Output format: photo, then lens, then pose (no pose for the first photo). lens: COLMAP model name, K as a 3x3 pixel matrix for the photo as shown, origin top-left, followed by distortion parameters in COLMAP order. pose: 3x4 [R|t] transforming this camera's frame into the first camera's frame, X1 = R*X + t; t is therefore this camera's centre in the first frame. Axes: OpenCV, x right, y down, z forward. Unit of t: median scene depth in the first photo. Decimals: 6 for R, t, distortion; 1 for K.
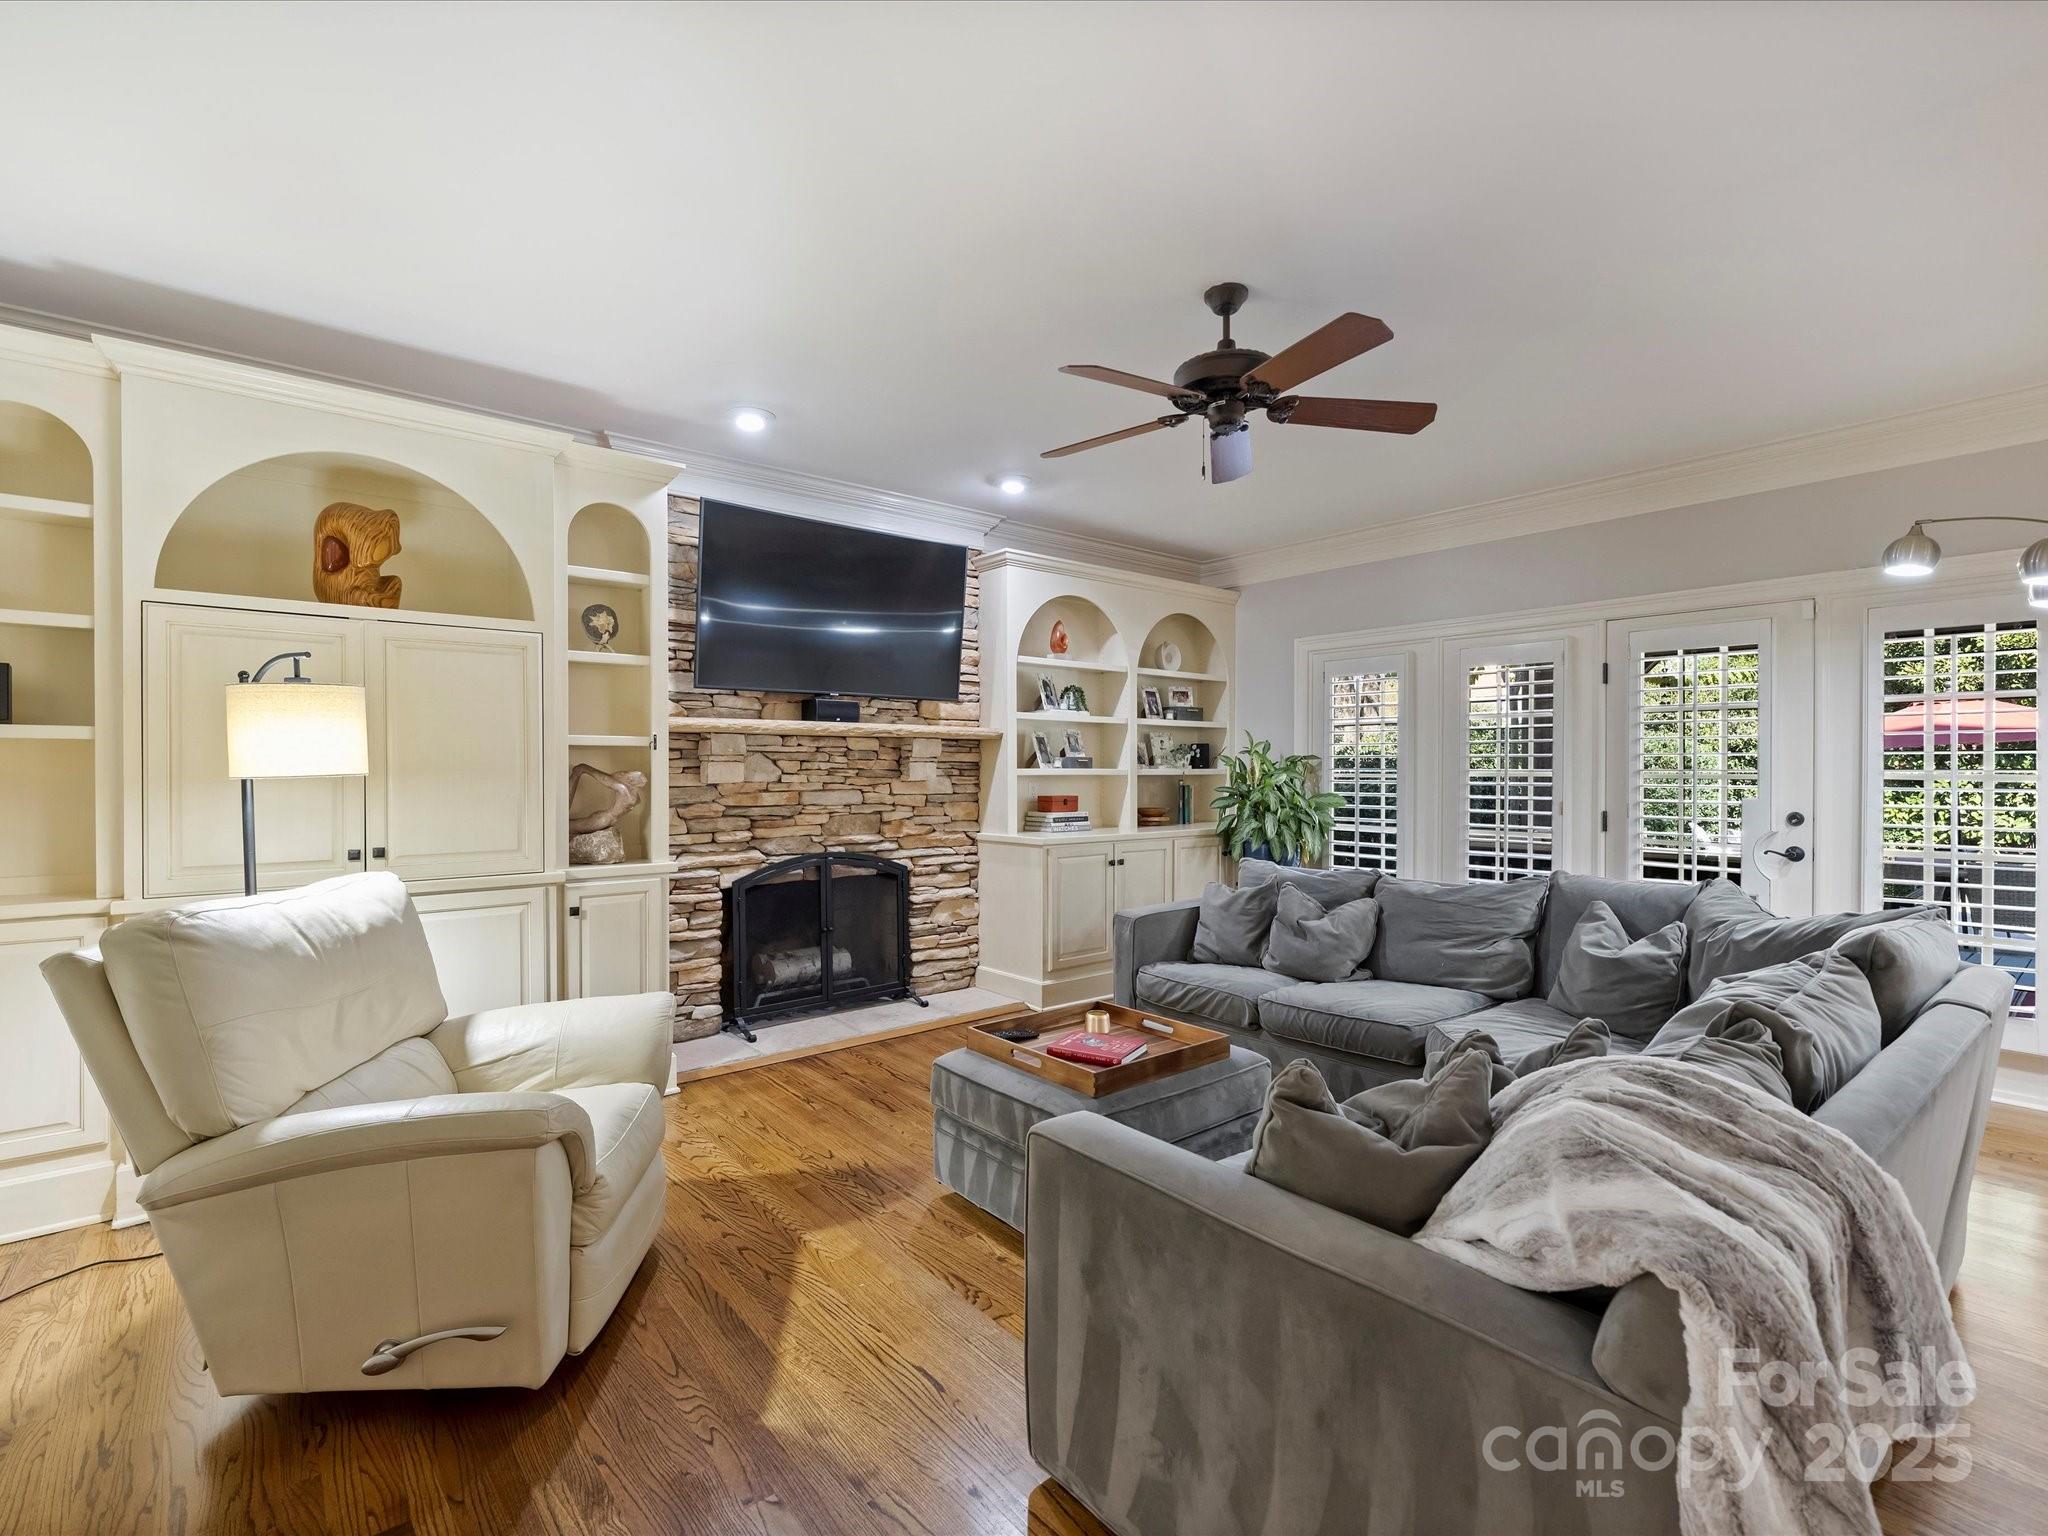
lens RADIAL K [[945.2, 0, 1008.8], [0, 945.2, 796.6], [0, 0, 1]] dist [-0.001371, 0.000072]
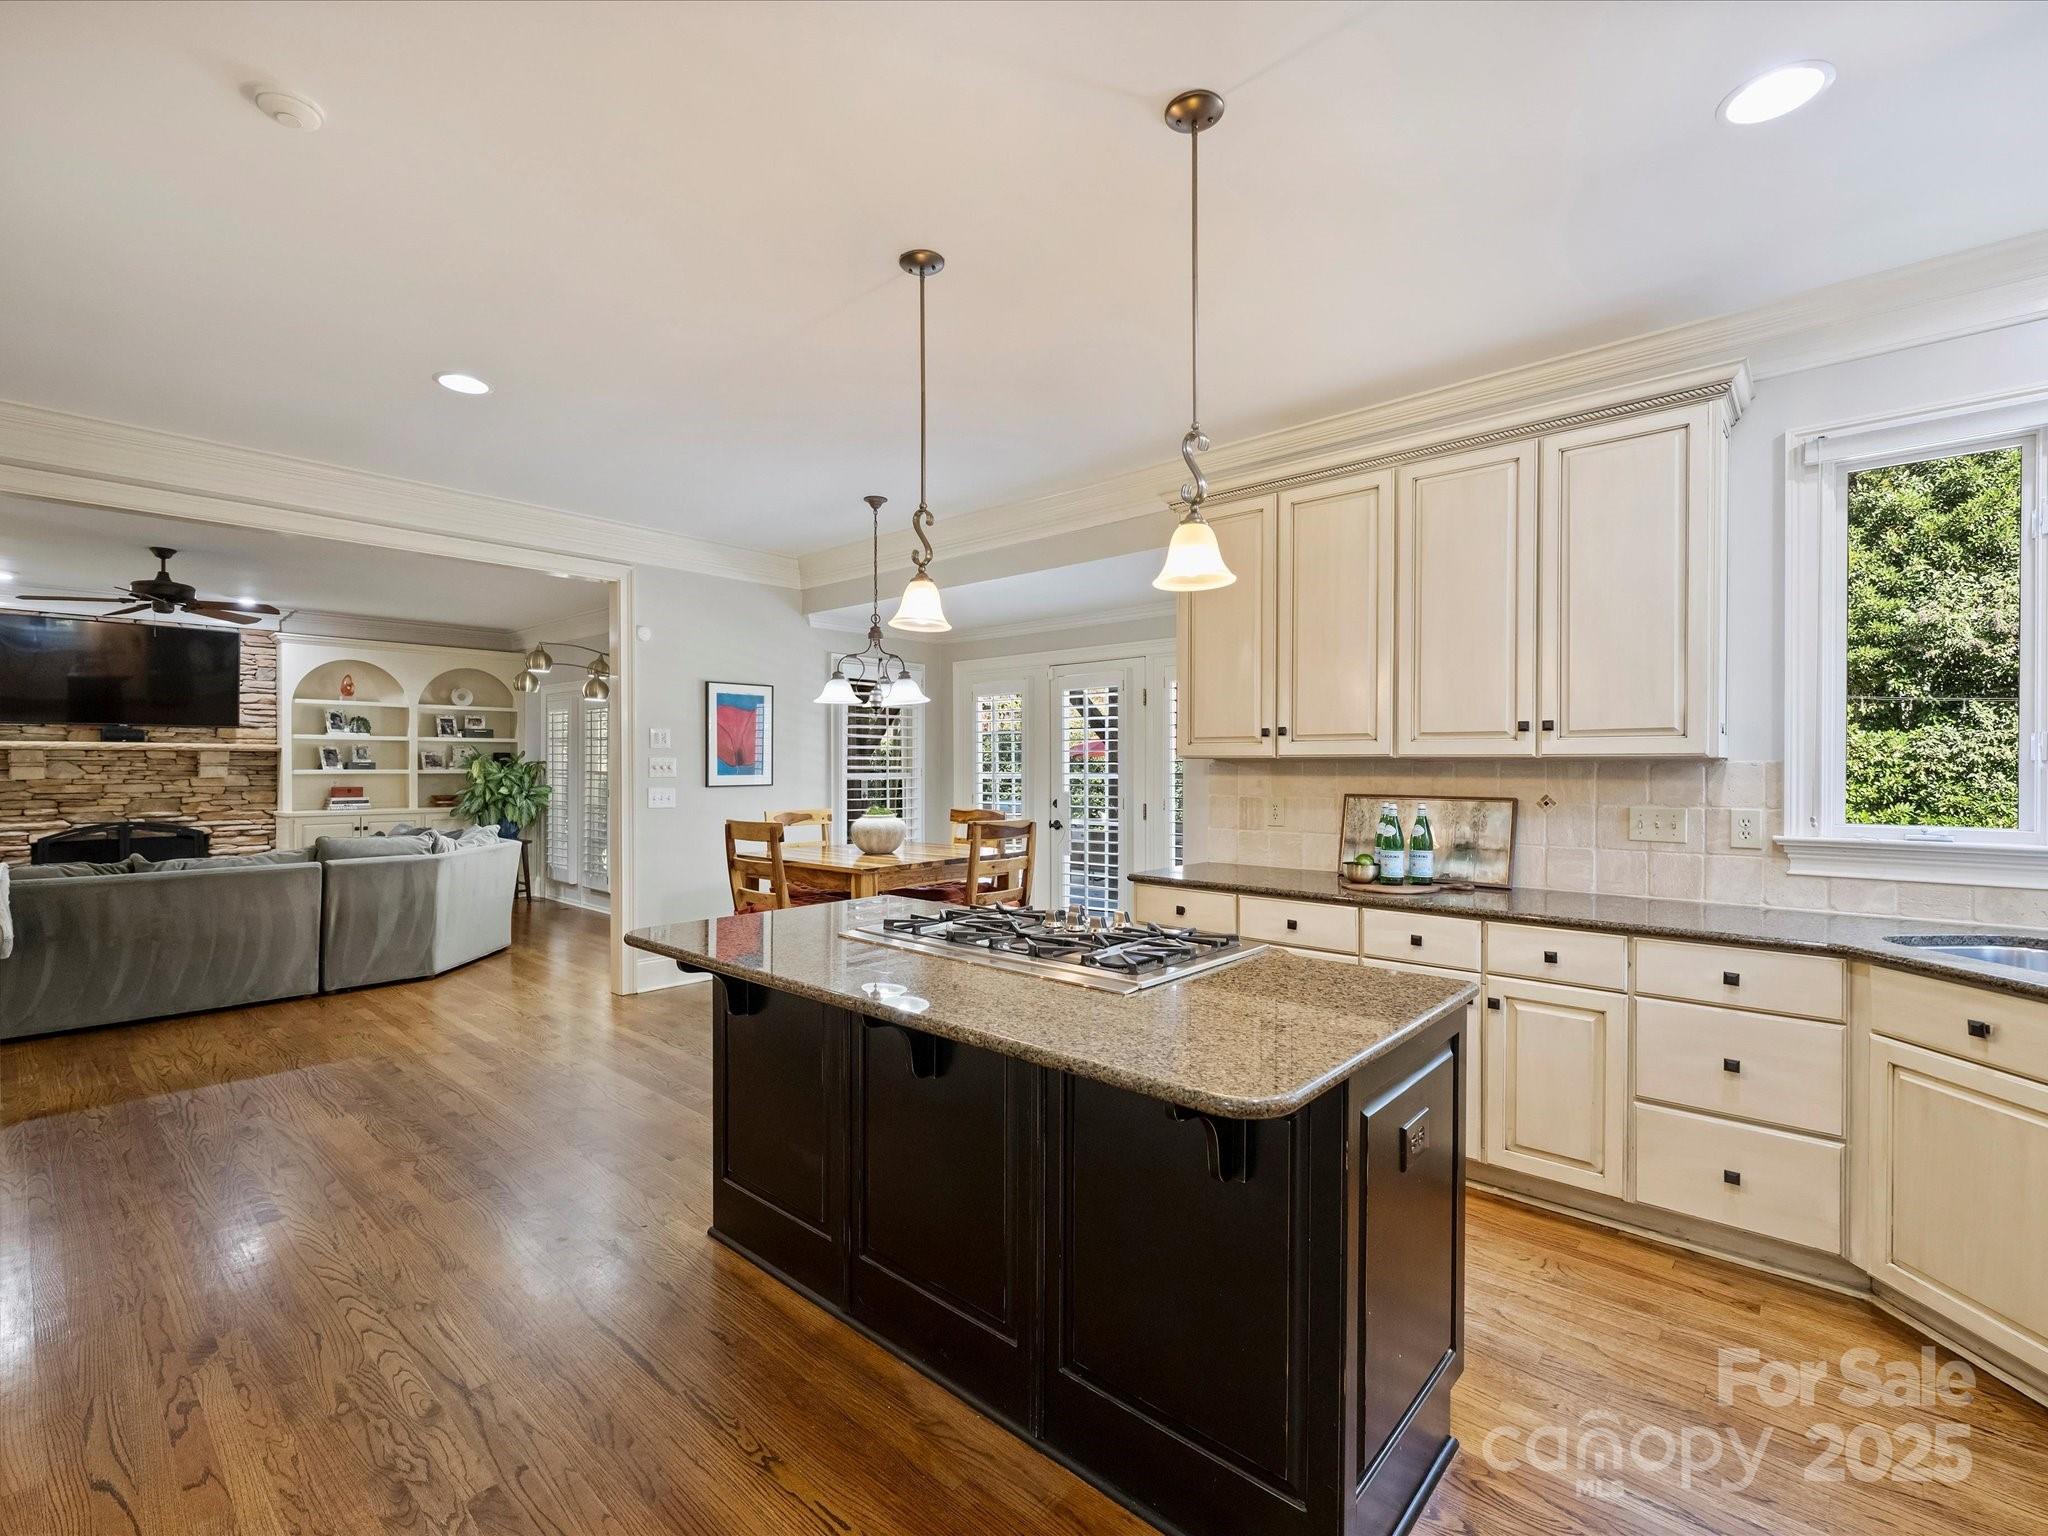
lens RADIAL K [[930.2, 0, 1020.9], [0, 930.2, 766.9], [0, 0, 1]] dist [-0.003174, -0.000191]
pose [[0.987965, -0.004361, 0.154616, 1.035954], [0.009271, 0.999475, -0.031051, 0.027018], [-0.154399, 0.032110, 0.987487, -0.779347]]
